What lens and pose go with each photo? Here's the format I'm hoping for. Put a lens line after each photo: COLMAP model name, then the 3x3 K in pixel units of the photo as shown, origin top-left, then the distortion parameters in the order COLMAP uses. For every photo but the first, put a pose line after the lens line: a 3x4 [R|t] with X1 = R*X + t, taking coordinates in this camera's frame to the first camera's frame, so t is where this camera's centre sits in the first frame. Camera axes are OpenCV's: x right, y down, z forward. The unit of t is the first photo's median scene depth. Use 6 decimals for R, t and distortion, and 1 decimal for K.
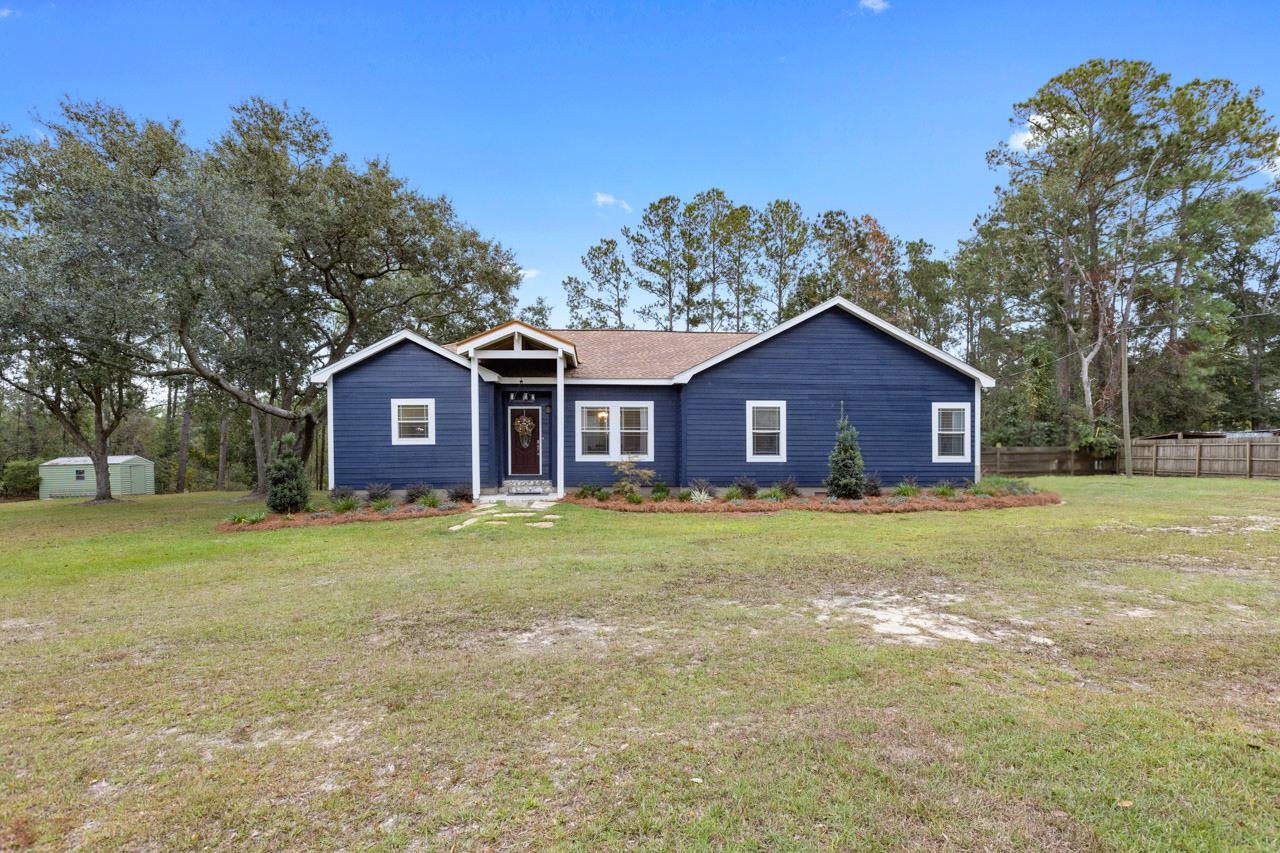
lens RADIAL K [[598.7, 0, 629.6], [0, 598.7, 465.5], [0, 0, 1]] dist [0.000778, -0.000033]
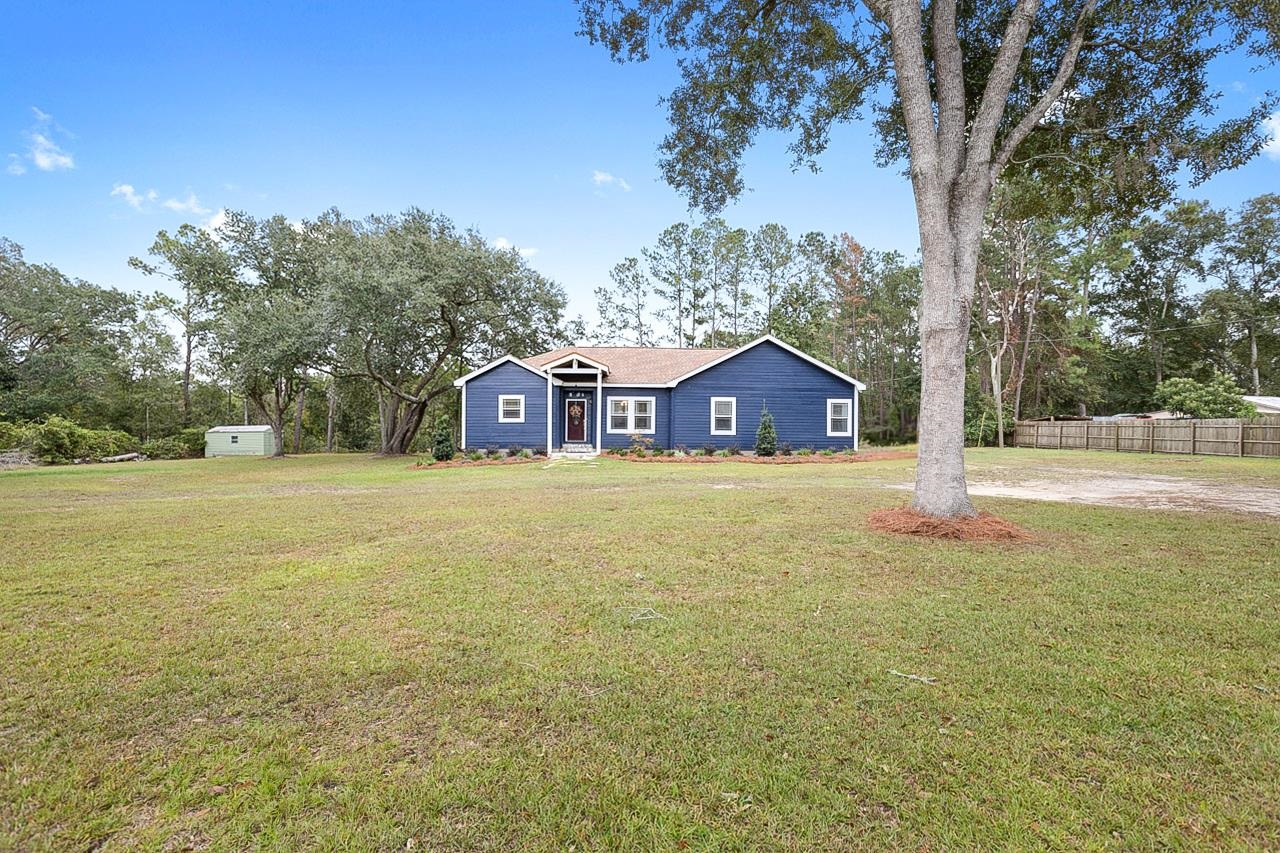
lens RADIAL K [[590.5, 0, 640.0], [0, 590.5, 426.5], [0, 0, 1]] dist [0.000841, 0.000066]
pose [[0.999757, 0.010026, -0.019621, 0.030936], [-0.010404, 0.999761, -0.019239, 0.005264], [0.019423, 0.019439, 0.999622, -0.604250]]
